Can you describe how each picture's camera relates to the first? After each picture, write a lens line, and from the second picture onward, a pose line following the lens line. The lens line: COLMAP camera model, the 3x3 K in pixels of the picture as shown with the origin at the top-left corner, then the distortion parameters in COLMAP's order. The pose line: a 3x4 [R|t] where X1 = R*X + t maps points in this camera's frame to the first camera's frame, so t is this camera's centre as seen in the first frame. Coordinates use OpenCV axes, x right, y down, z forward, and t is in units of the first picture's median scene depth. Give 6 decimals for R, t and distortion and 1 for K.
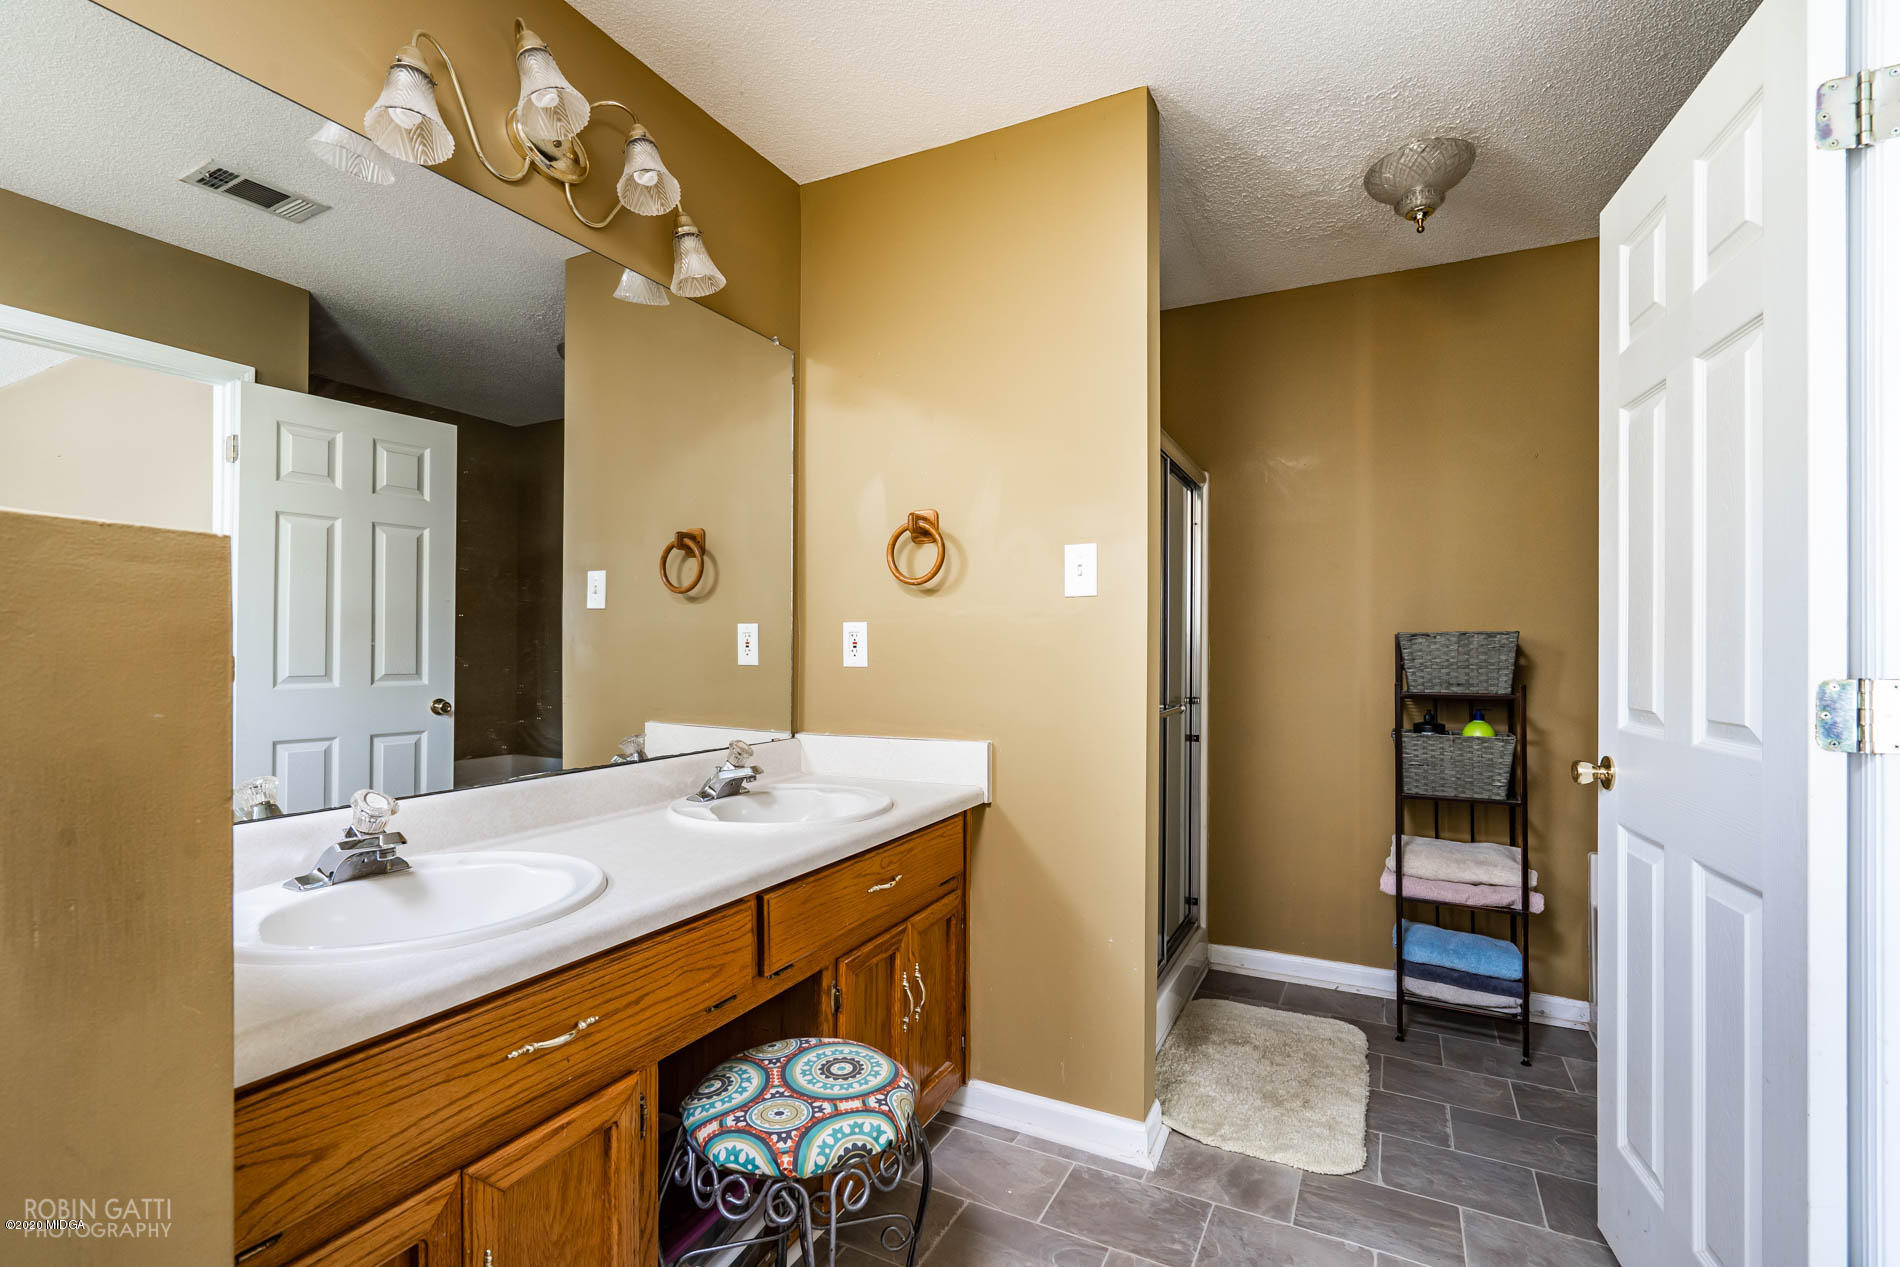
lens RADIAL K [[868.9, 0, 947.6], [0, 868.9, 641.3], [0, 0, 1]] dist [-0.004473, 0.000641]
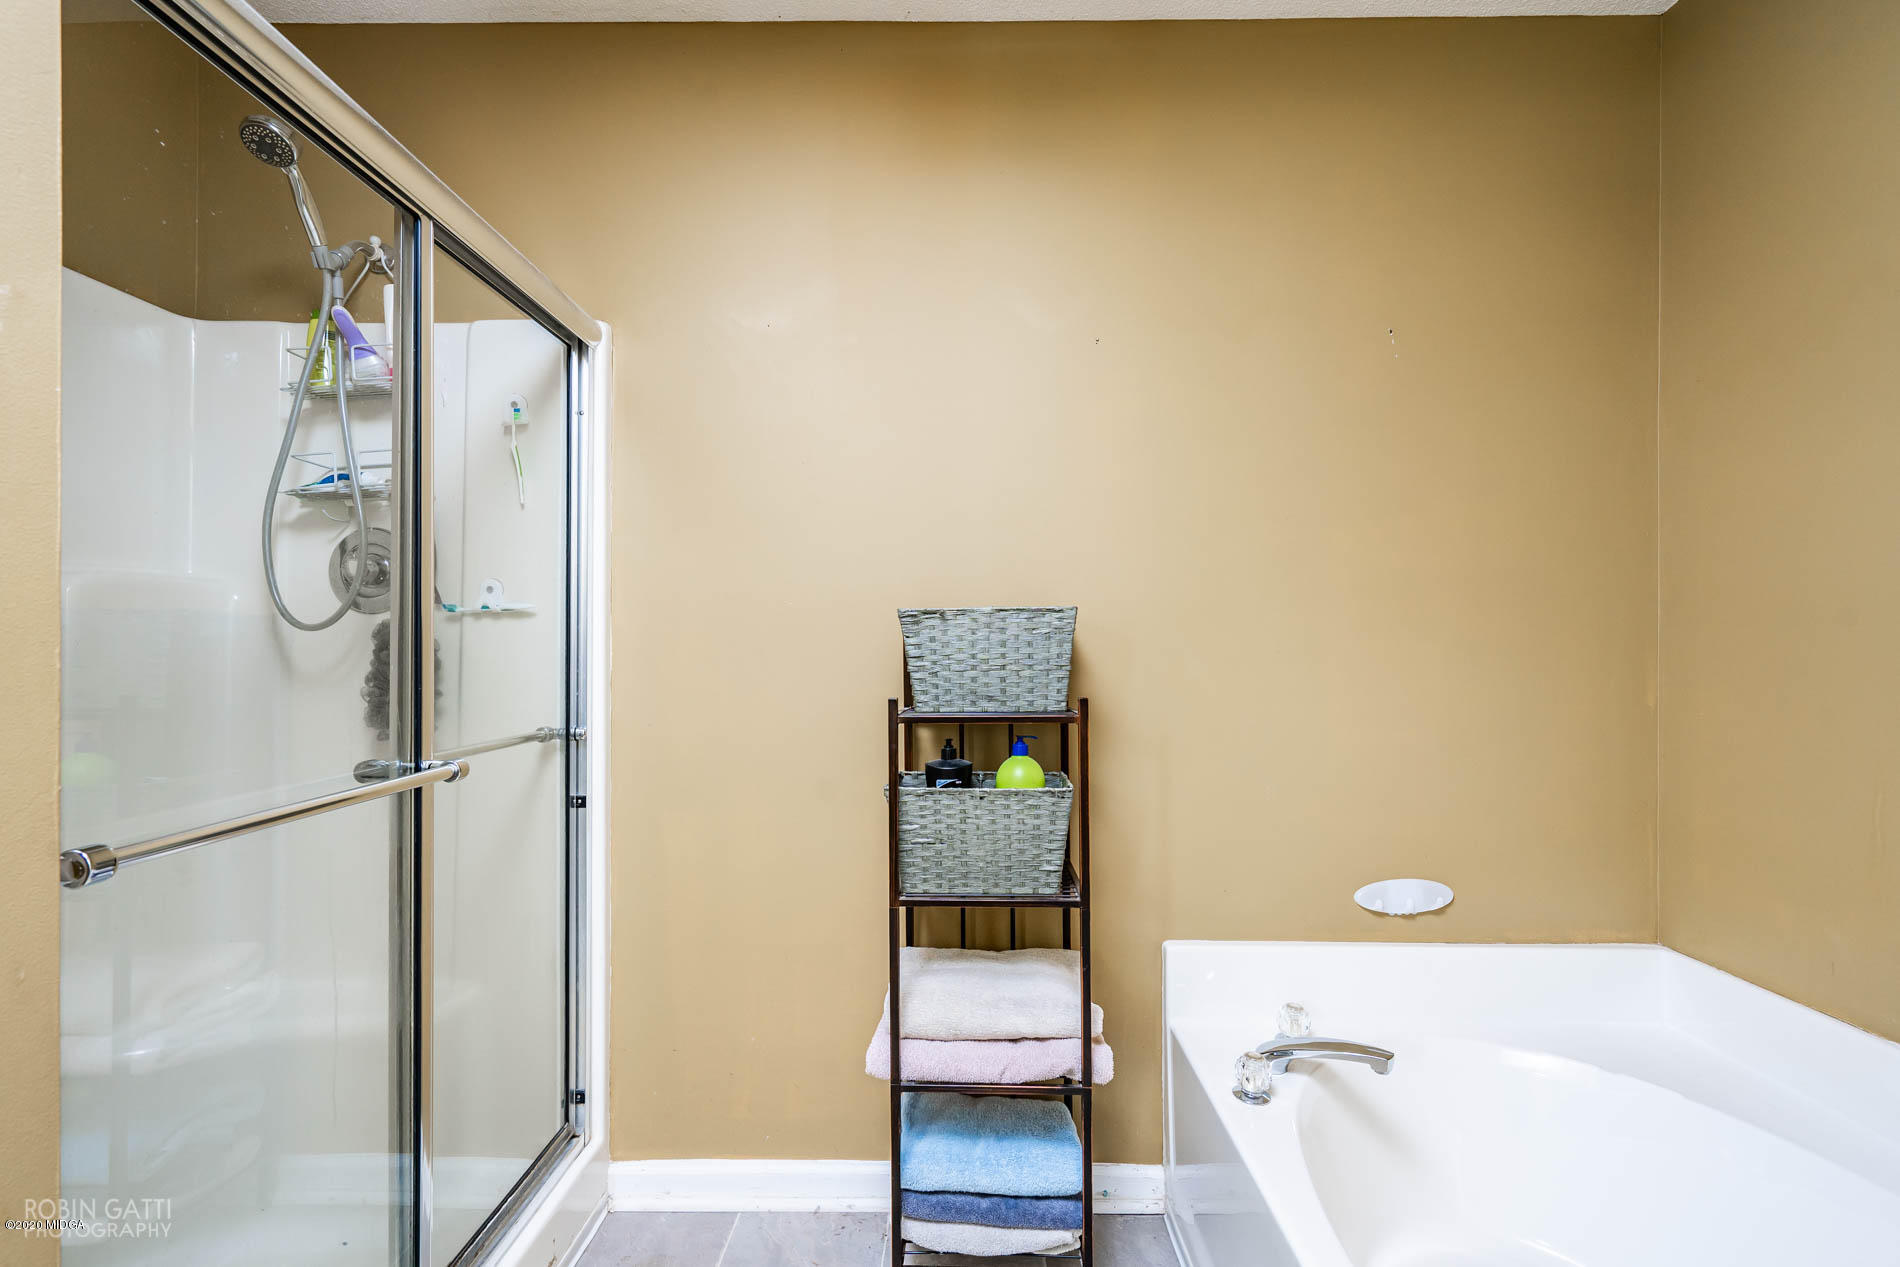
lens RADIAL K [[868.9, 0, 947.6], [0, 868.9, 641.3], [0, 0, 1]] dist [-0.004473, 0.000641]
pose [[0.902041, -0.000496, 0.431650, 0.310669], [-0.000341, 0.999998, 0.001863, 0.010878], [-0.431650, -0.001827, 0.902039, 0.484806]]
